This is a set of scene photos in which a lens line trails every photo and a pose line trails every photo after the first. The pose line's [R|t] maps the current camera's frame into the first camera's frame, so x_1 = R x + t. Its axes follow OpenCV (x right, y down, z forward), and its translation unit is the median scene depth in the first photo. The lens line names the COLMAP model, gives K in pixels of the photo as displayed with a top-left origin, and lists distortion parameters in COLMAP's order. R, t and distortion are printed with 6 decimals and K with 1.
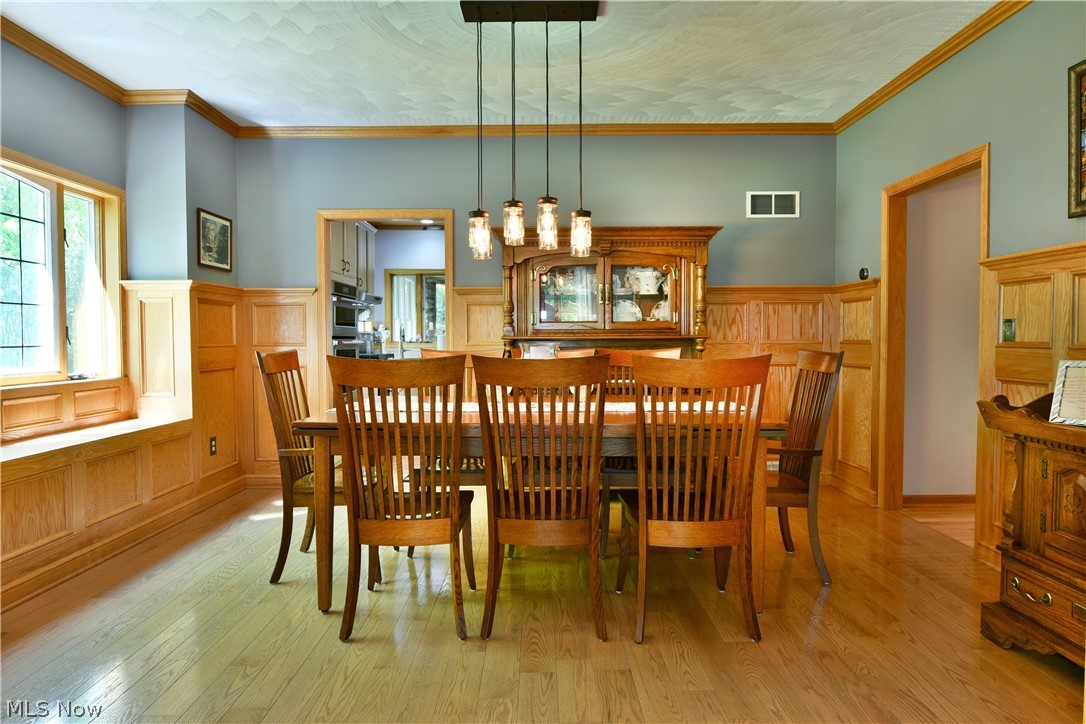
lens RADIAL K [[661.7, 0, 538.4], [0, 661.7, 357.3], [0, 0, 1]] dist [-0.010708, -0.001436]
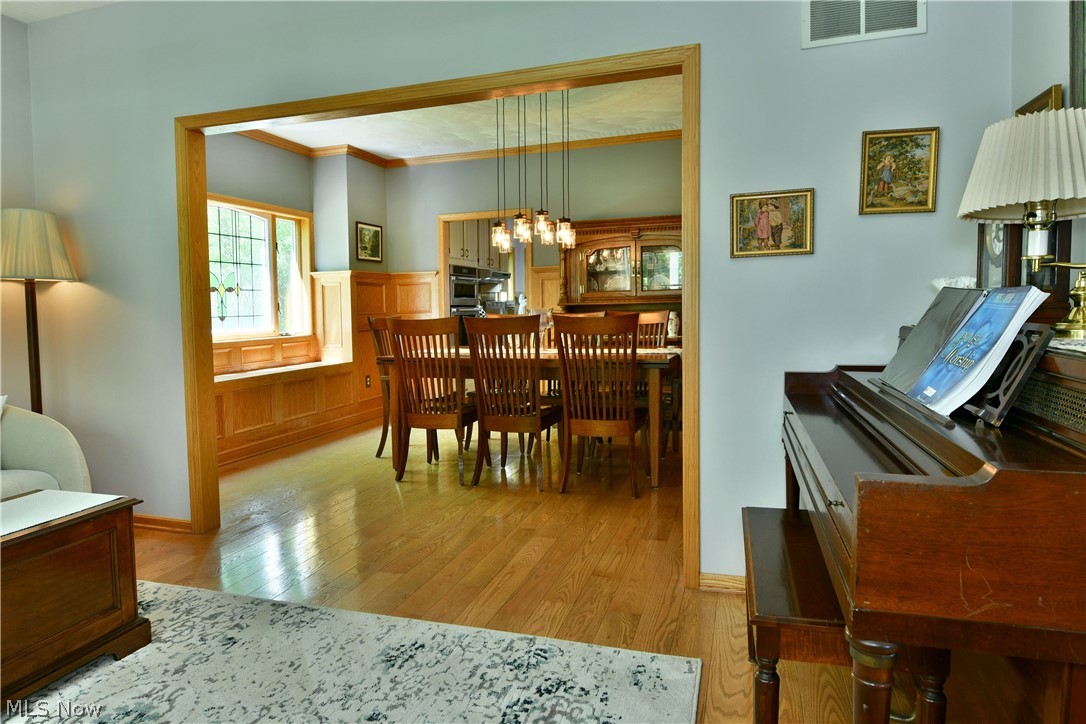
lens RADIAL K [[649.3, 0, 537.9], [0, 649.3, 323.2], [0, 0, 1]] dist [-0.003180, -0.000725]
pose [[0.955736, -0.010799, -0.294028, 0.321275], [0.011211, 0.999937, -0.000285, 0.009353], [0.294012, -0.003024, 0.955797, -0.298833]]
